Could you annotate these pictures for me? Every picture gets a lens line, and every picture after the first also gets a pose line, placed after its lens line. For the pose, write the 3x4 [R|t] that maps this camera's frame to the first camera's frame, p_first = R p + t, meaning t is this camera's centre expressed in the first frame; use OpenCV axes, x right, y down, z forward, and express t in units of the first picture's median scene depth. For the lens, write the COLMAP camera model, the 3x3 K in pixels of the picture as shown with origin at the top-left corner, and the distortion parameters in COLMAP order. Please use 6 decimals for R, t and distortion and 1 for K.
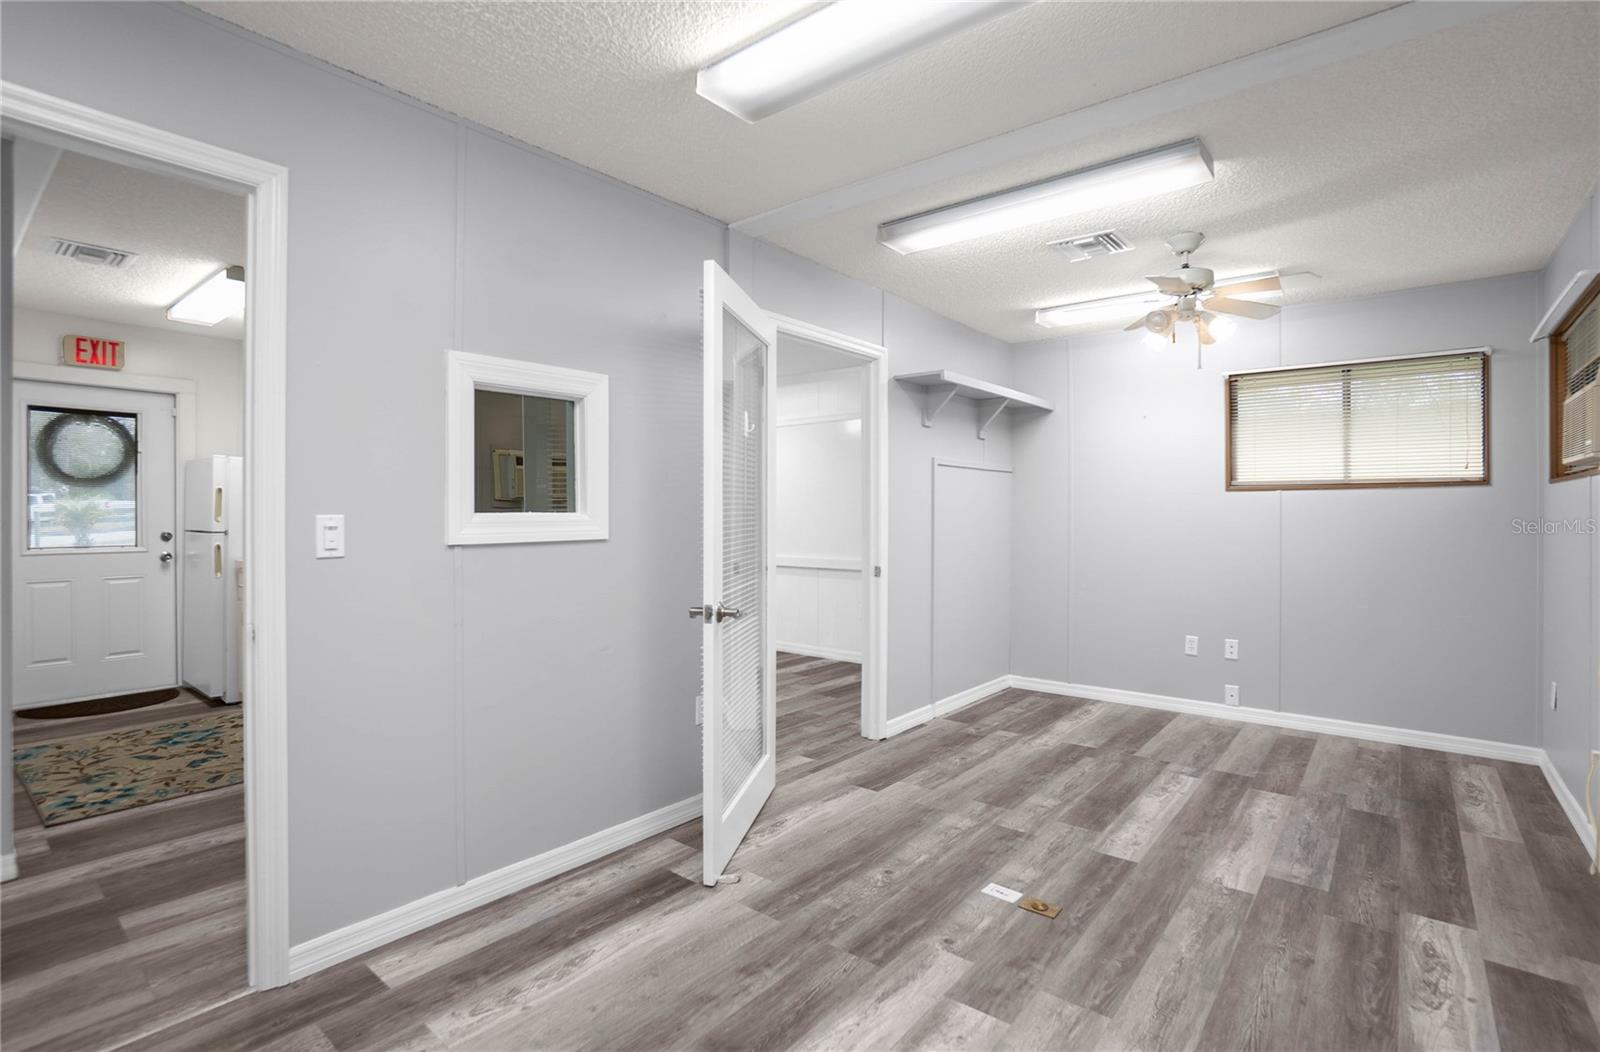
lens RADIAL K [[752.2, 0, 804.6], [0, 752.2, 547.3], [0, 0, 1]] dist [-0.084512, 0.038905]
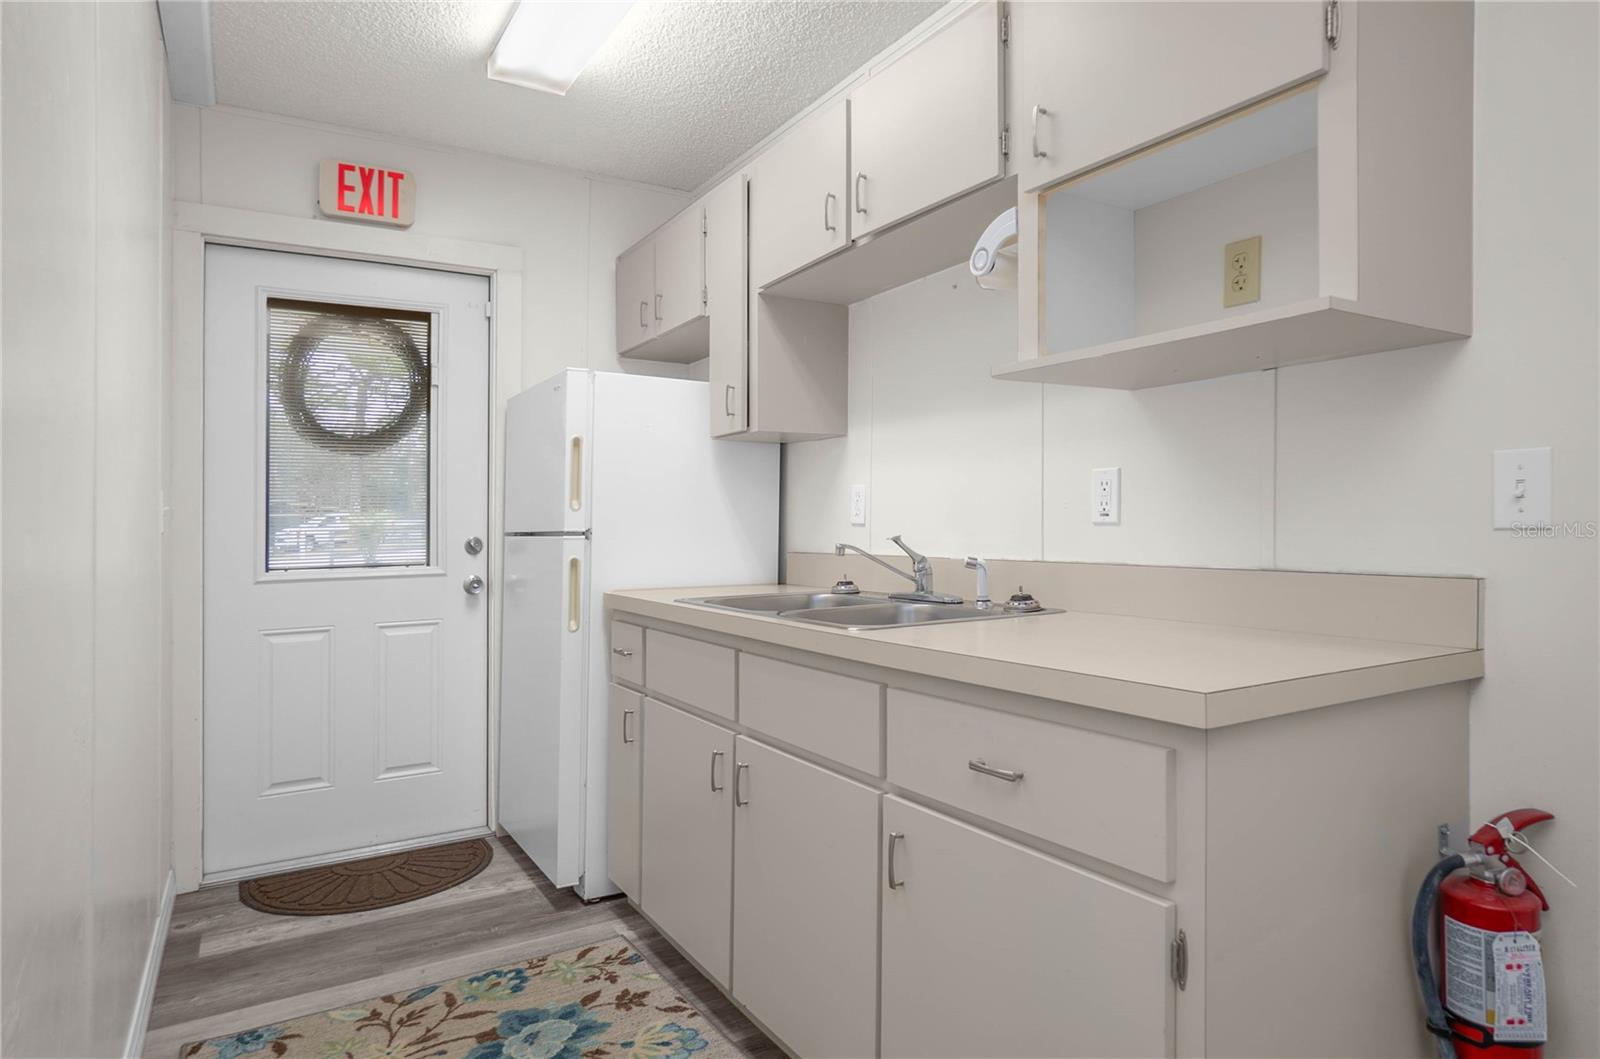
lens RADIAL K [[924.4, 0, 800.0], [0, 924.4, 529.5], [0, 0, 1]] dist [-0.001480, -0.000457]
pose [[0.936921, -0.020666, -0.348929, -0.459248], [0.006747, 0.999134, -0.041061, 0.002611], [0.349475, 0.036117, 0.936249, 0.484374]]
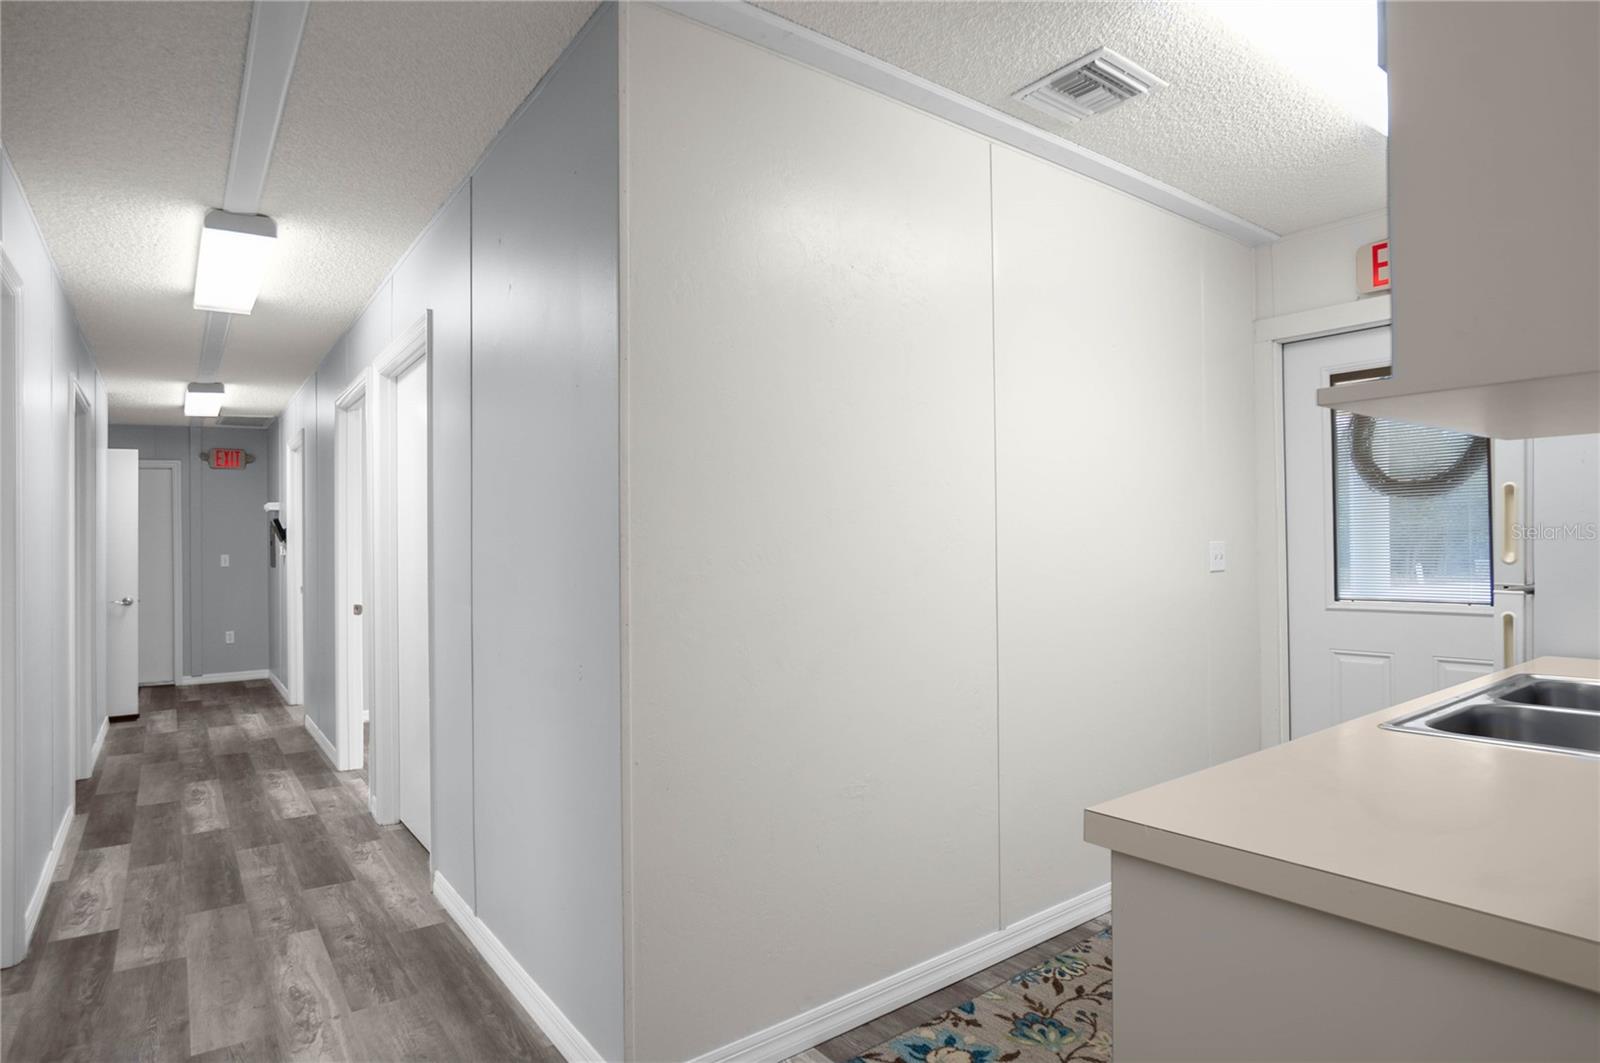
lens RADIAL K [[867.7, 0, 792.7], [0, 867.7, 534.0], [0, 0, 1]] dist [-0.004125, -0.000798]
pose [[-0.246222, -0.015747, -0.969085, -0.204843], [-0.027871, 0.999570, -0.009161, -0.034792], [0.968813, 0.024754, -0.246555, 0.697958]]
